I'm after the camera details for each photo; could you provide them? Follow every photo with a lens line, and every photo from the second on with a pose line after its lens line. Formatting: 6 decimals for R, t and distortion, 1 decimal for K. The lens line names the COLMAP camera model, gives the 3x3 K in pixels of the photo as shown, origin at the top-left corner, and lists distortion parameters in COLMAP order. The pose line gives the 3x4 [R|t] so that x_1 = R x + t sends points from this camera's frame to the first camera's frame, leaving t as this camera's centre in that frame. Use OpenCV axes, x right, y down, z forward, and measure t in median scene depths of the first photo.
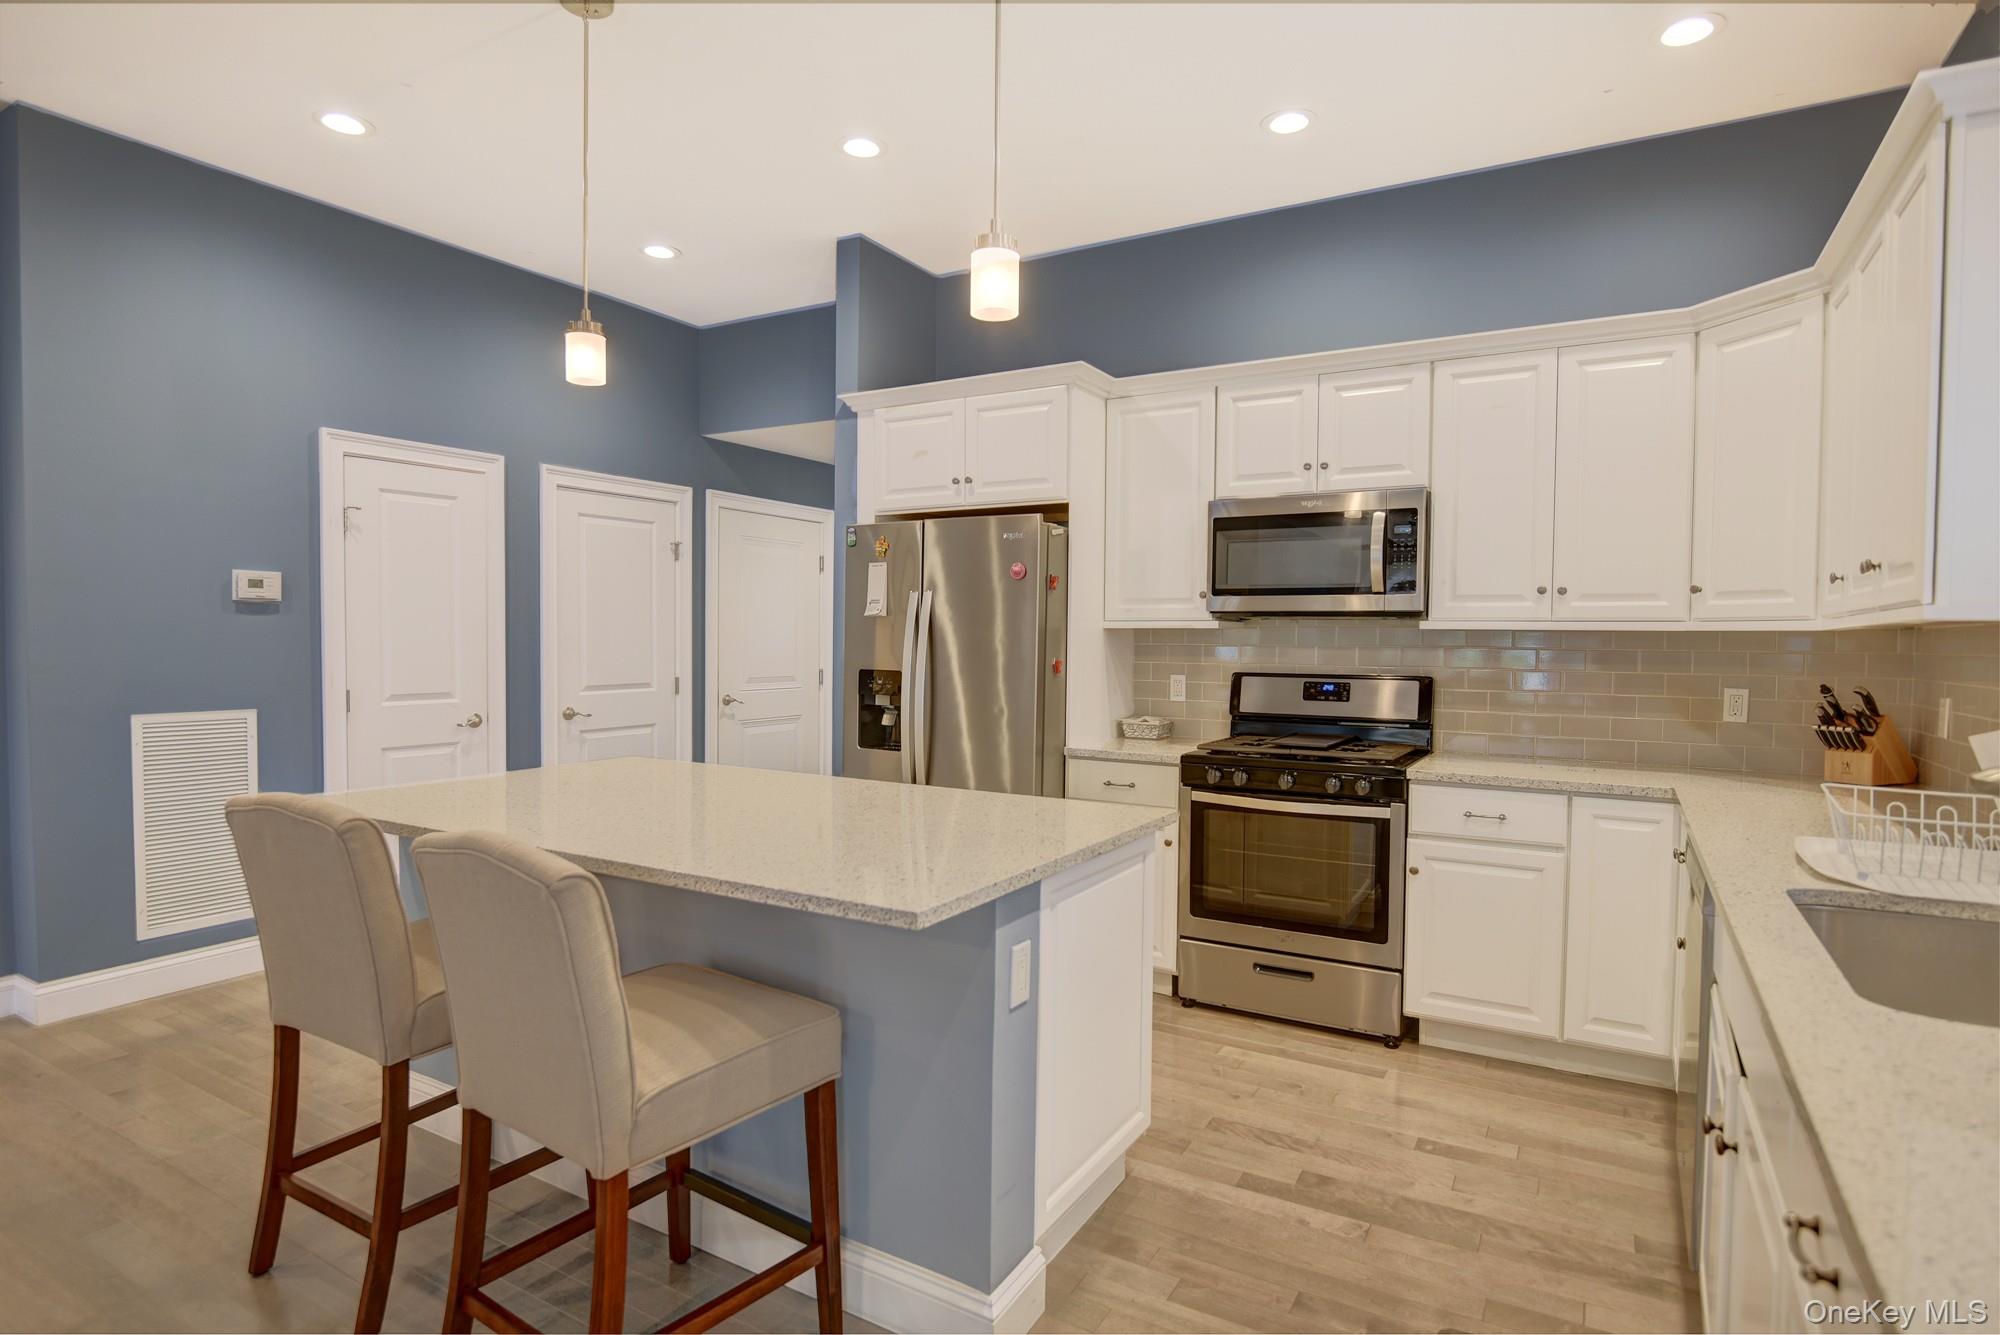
lens RADIAL K [[1046.0, 0, 1000.1], [0, 1046.0, 664.1], [0, 0, 1]] dist [-0.021488, -0.001537]
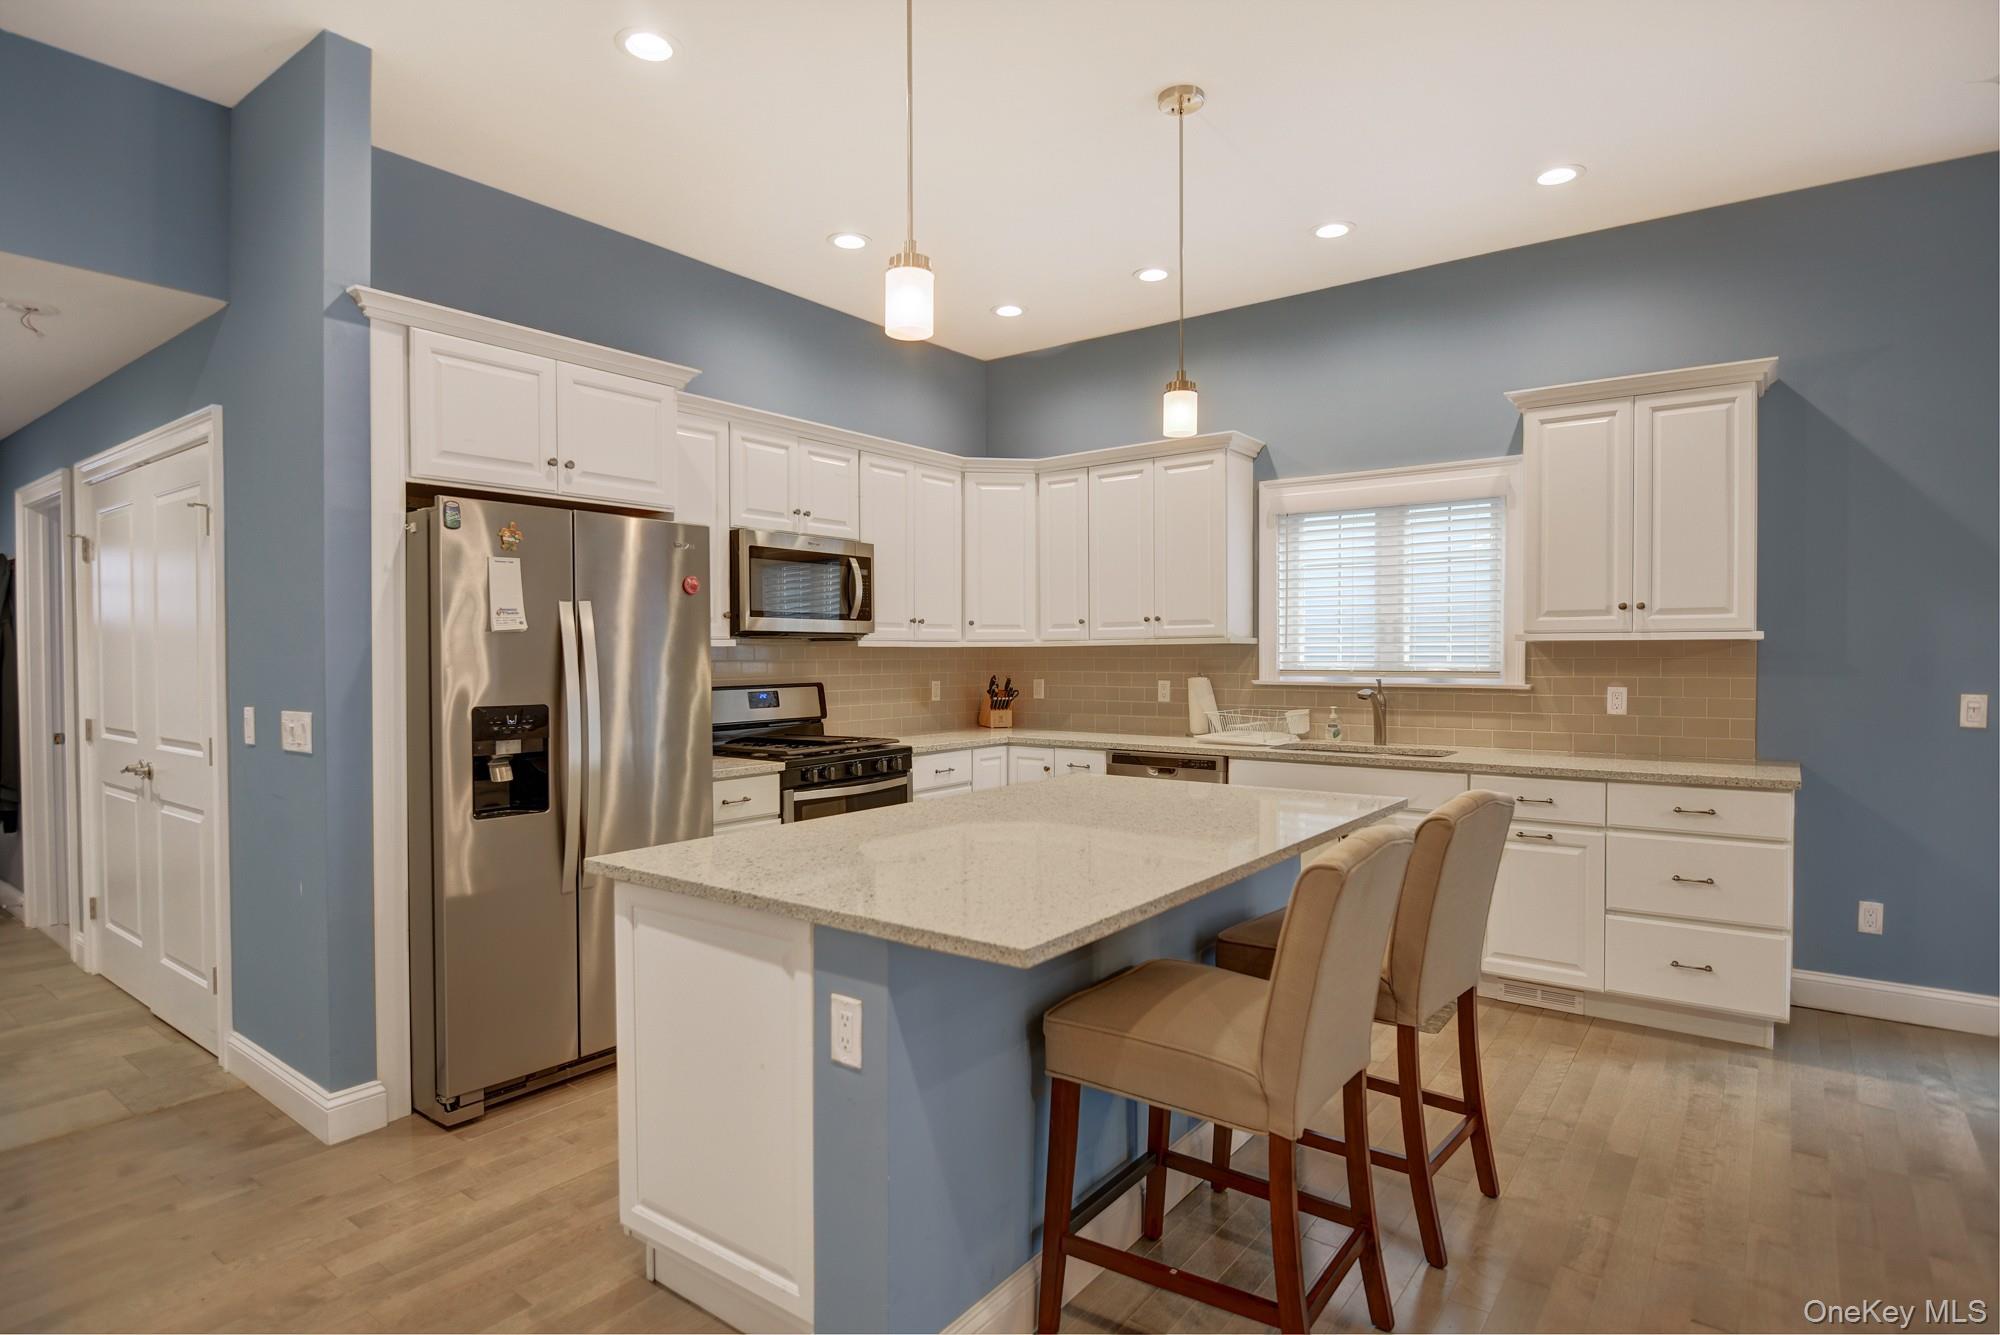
lens RADIAL K [[1046.0, 0, 998.0], [0, 1046.0, 665.8], [0, 0, 1]] dist [-0.021488, -0.001537]
pose [[0.104394, -0.023493, 0.994259, -0.931535], [0.031378, 0.999301, 0.020317, -0.030927], [-0.994041, 0.029077, 0.105058, 0.685357]]
